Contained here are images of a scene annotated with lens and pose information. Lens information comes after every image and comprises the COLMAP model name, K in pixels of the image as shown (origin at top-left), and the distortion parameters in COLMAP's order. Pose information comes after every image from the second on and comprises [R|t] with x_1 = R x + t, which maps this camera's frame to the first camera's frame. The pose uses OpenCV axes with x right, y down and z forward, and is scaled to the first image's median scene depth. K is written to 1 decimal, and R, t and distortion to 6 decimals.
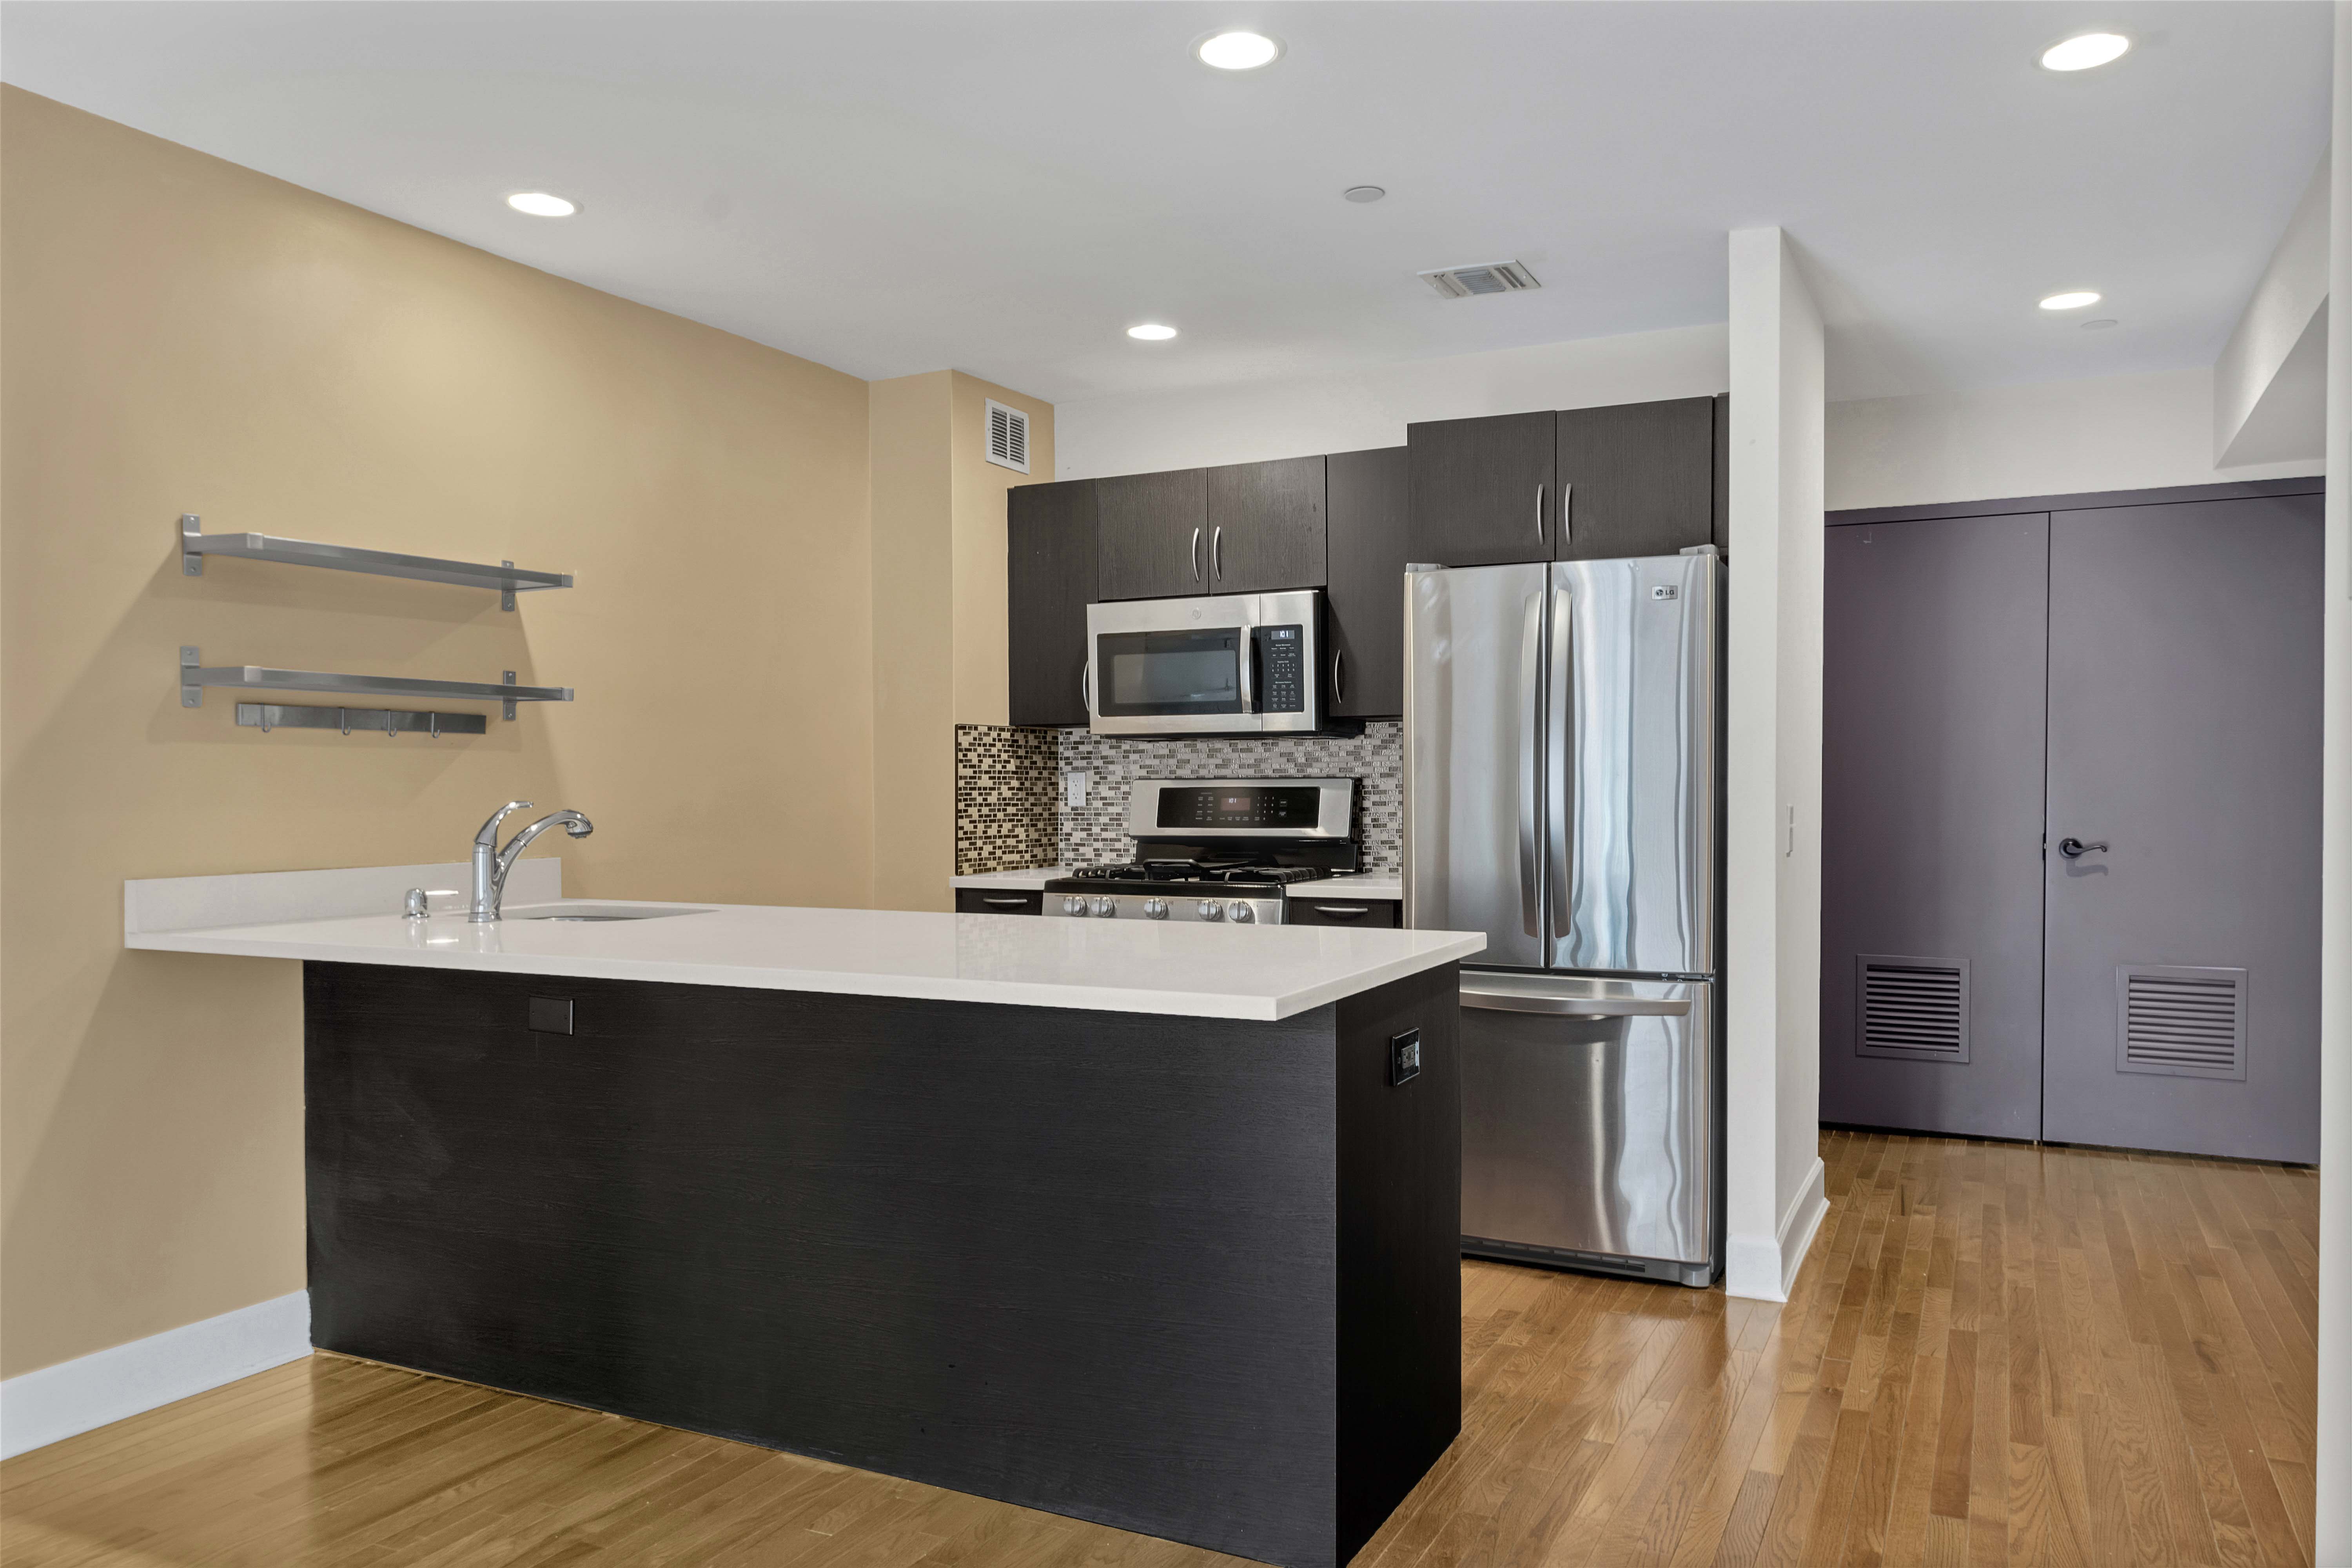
lens RADIAL K [[1647.2, 0, 1180.5], [0, 1647.2, 795.9], [0, 0, 1]] dist [0.012506, 0.001174]
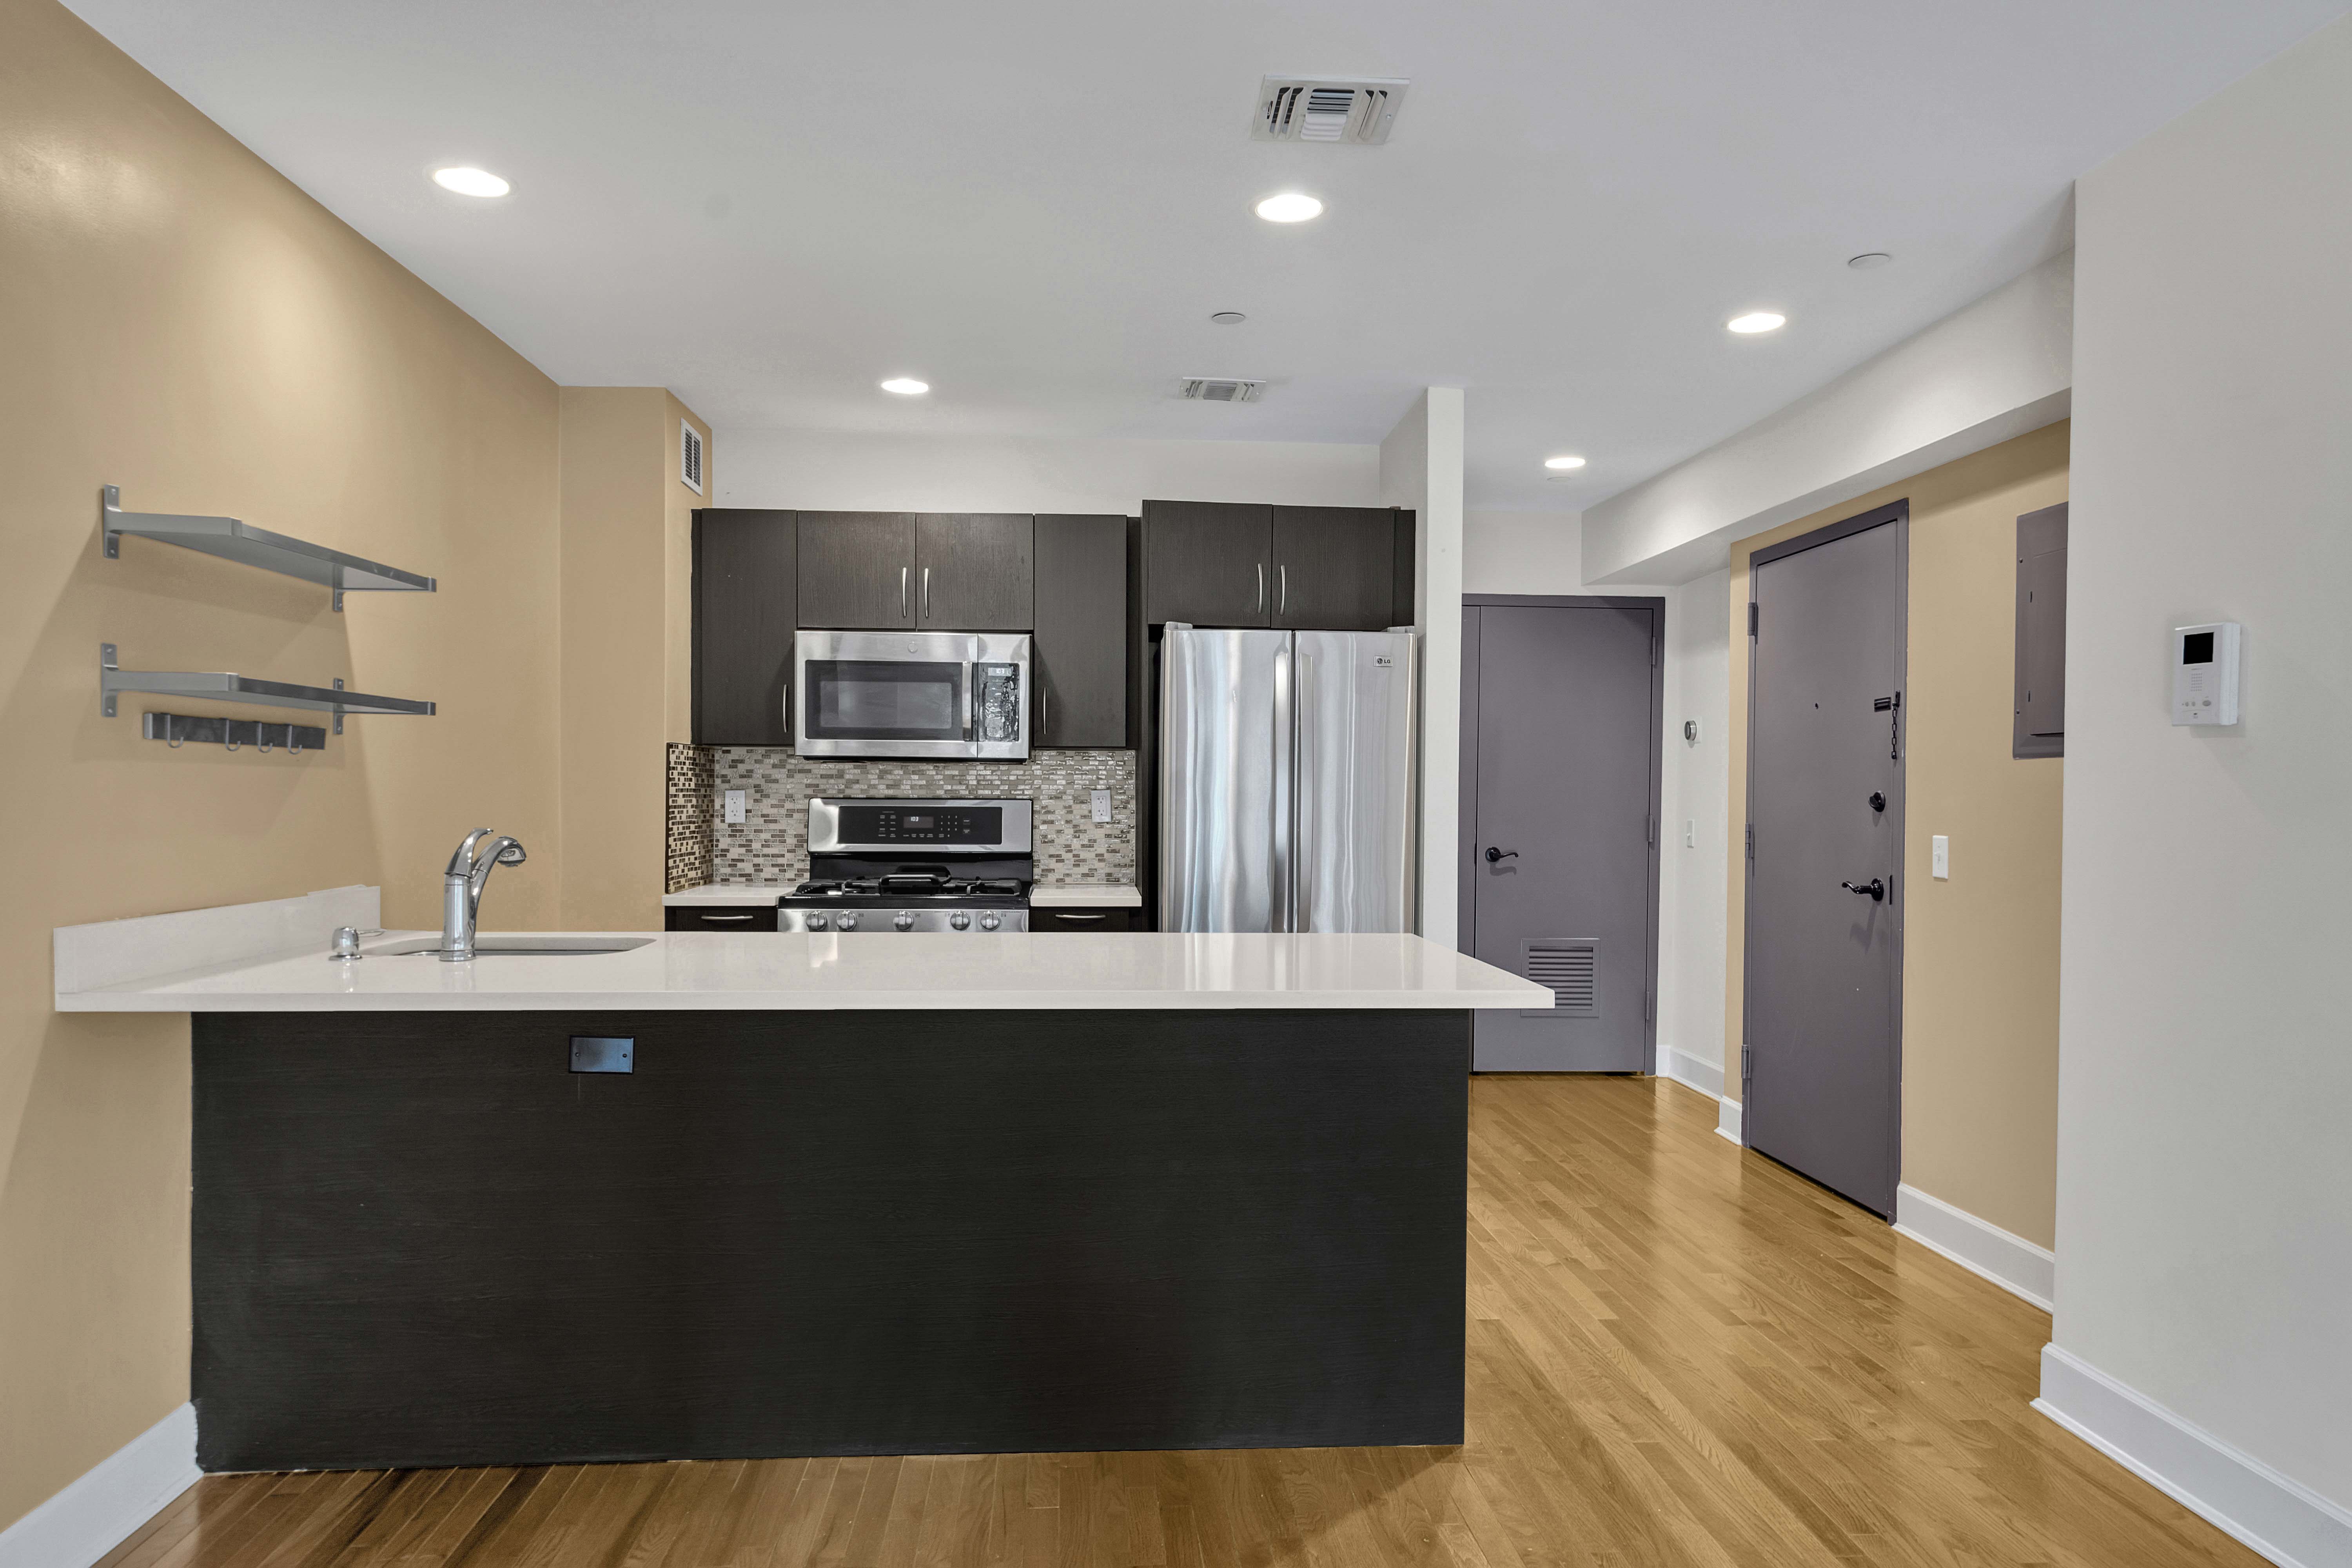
lens RADIAL K [[1530.7, 0, 1167.7], [0, 1530.7, 787.4], [0, 0, 1]] dist [0.008672, 0.004295]
pose [[0.866690, 0.011661, 0.498711, -0.343366], [-0.007873, 0.999922, -0.009697, -0.009867], [-0.498785, 0.004478, 0.866714, 0.043652]]
